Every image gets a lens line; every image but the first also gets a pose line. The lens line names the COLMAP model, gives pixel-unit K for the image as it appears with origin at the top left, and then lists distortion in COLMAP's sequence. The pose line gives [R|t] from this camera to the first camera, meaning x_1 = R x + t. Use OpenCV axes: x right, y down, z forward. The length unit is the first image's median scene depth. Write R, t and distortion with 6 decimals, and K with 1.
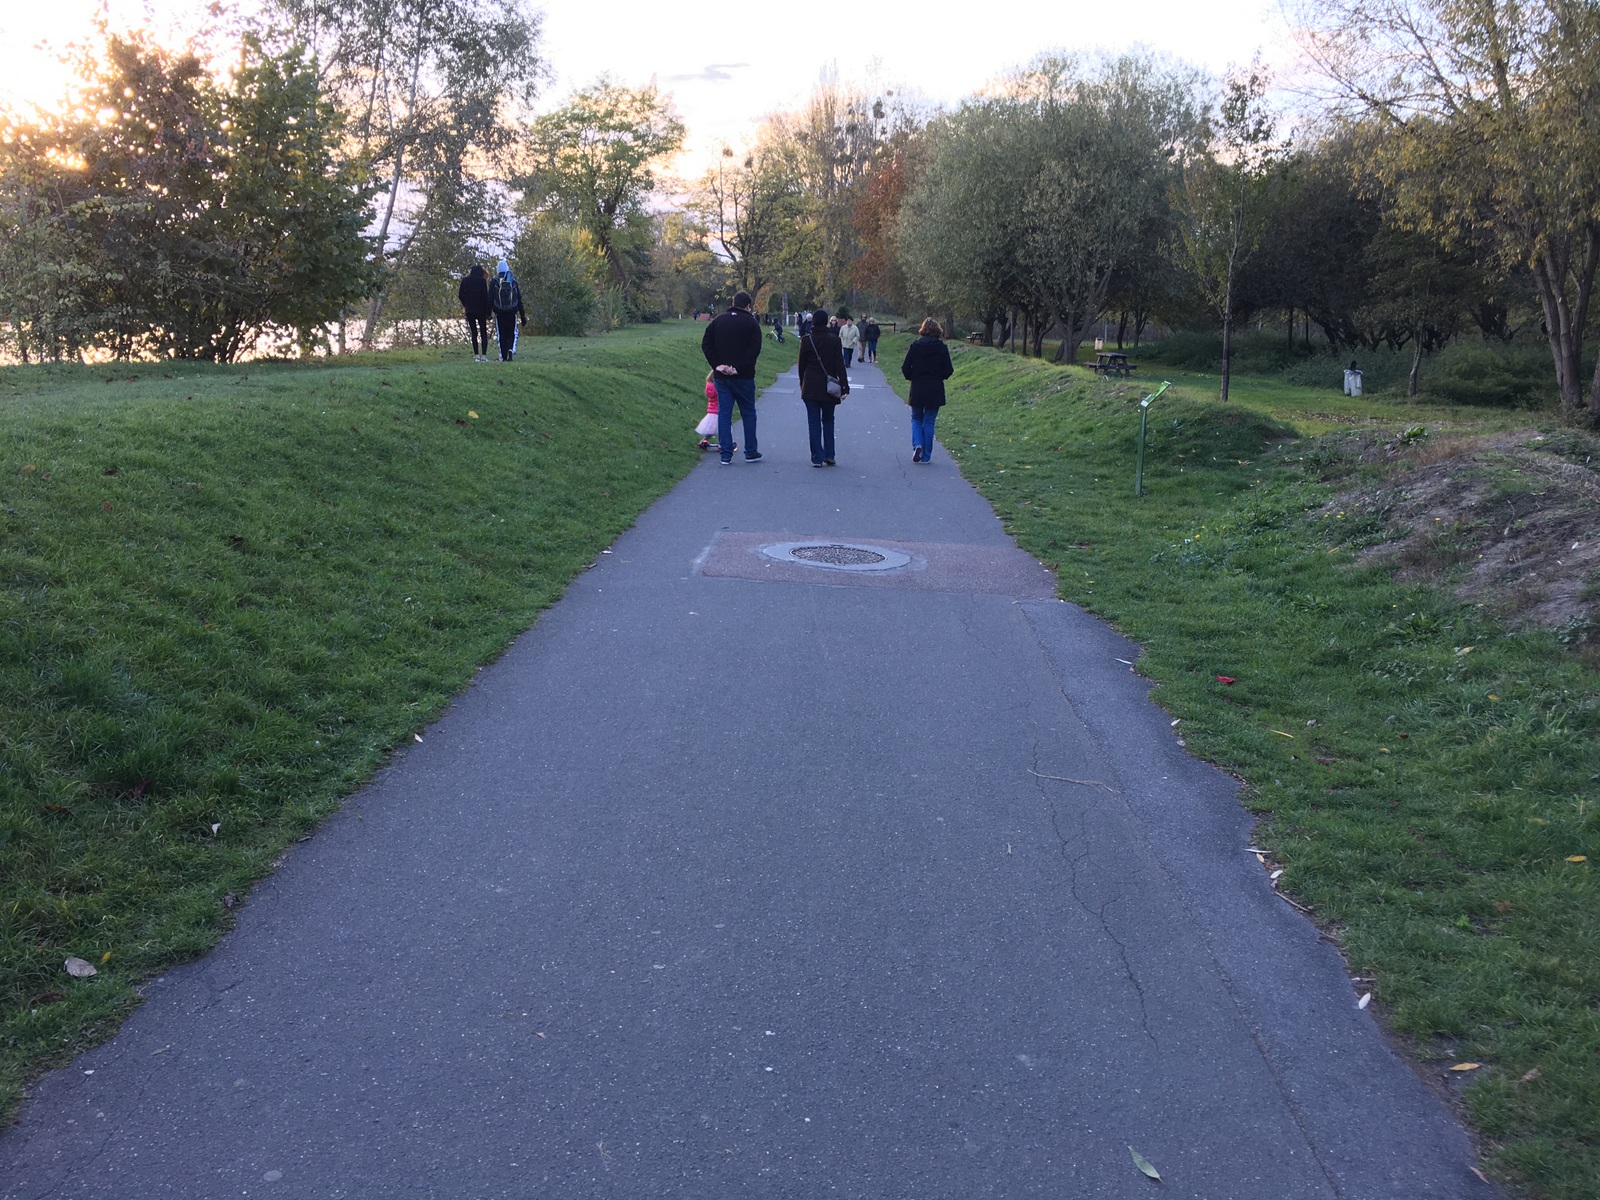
lens RADIAL K [[1341.6, 0, 798.5], [0, 1341.6, 604.7], [0, 0, 1]] dist [0.037478, 0.000131]
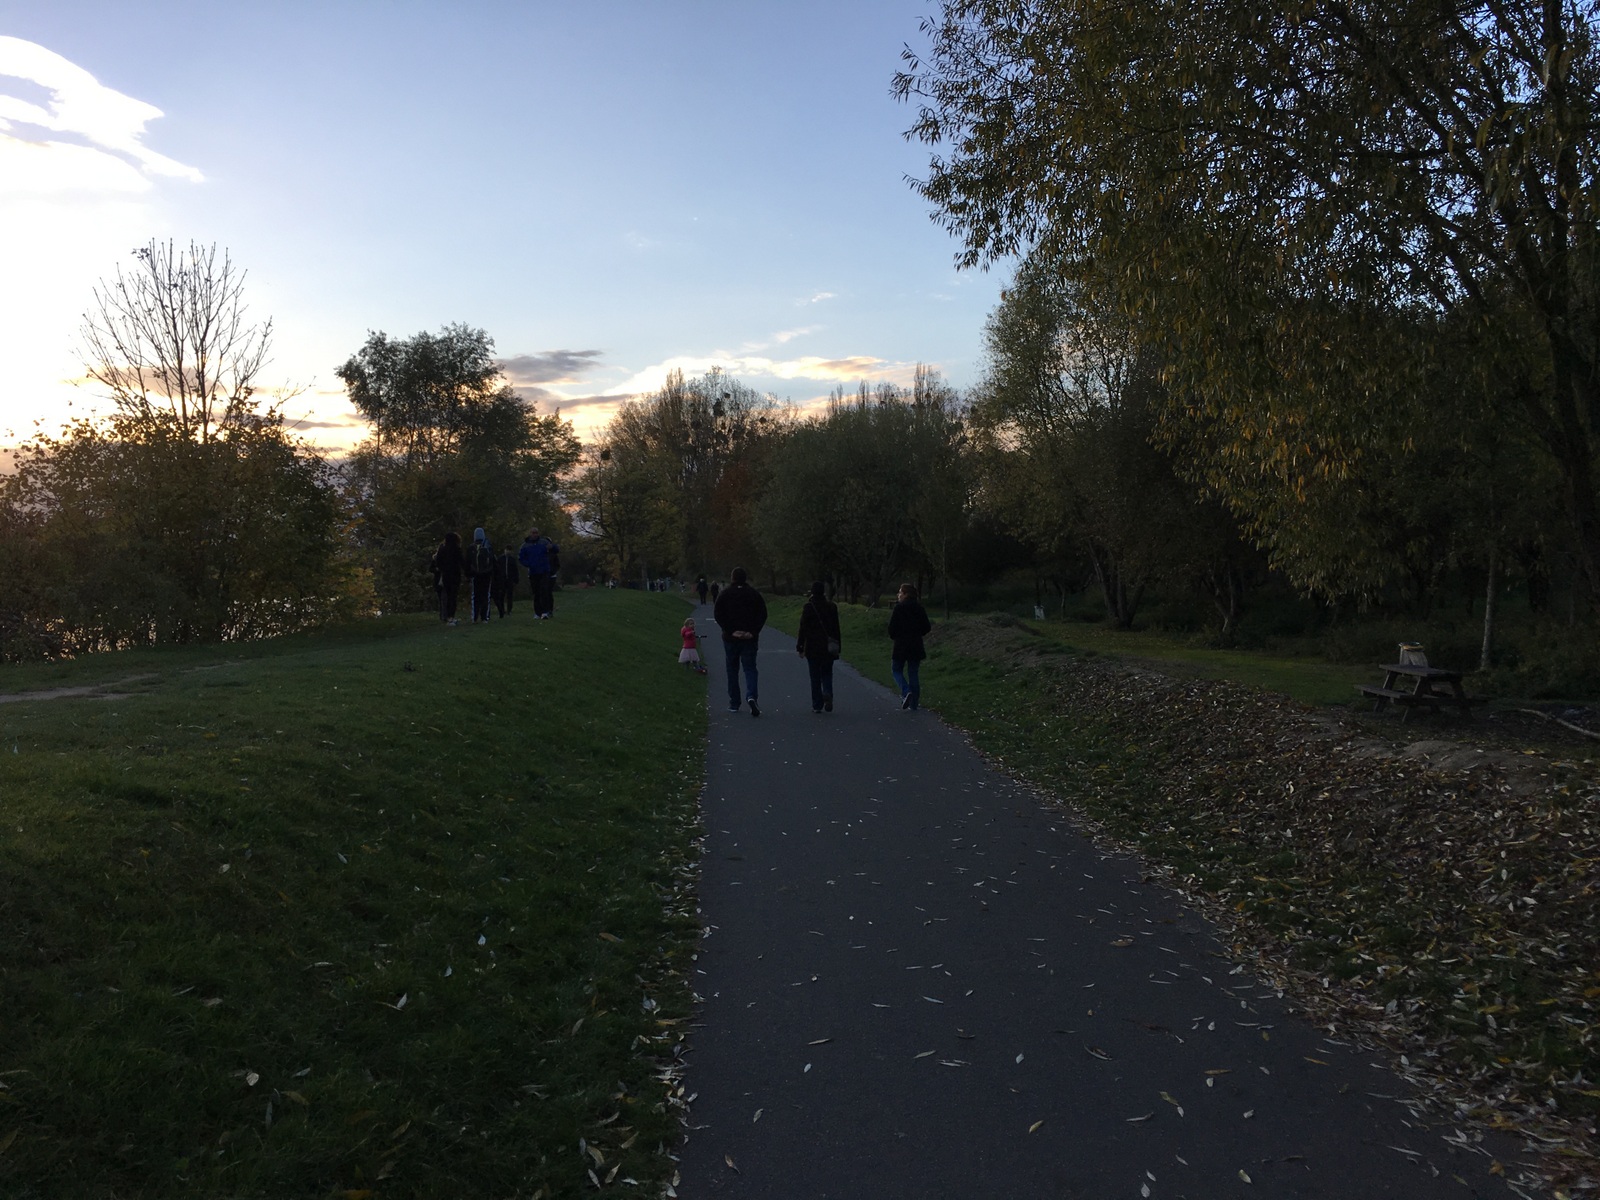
lens RADIAL K [[1341.6, 0, 800.2], [0, 1341.6, 598.9], [0, 0, 1]] dist [0.037478, 0.000131]
pose [[0.992446, -0.032778, 0.118224, -0.028546], [0.055307, 0.979708, -0.192648, 0.050088], [-0.109511, 0.197731, 0.974120, -0.238326]]
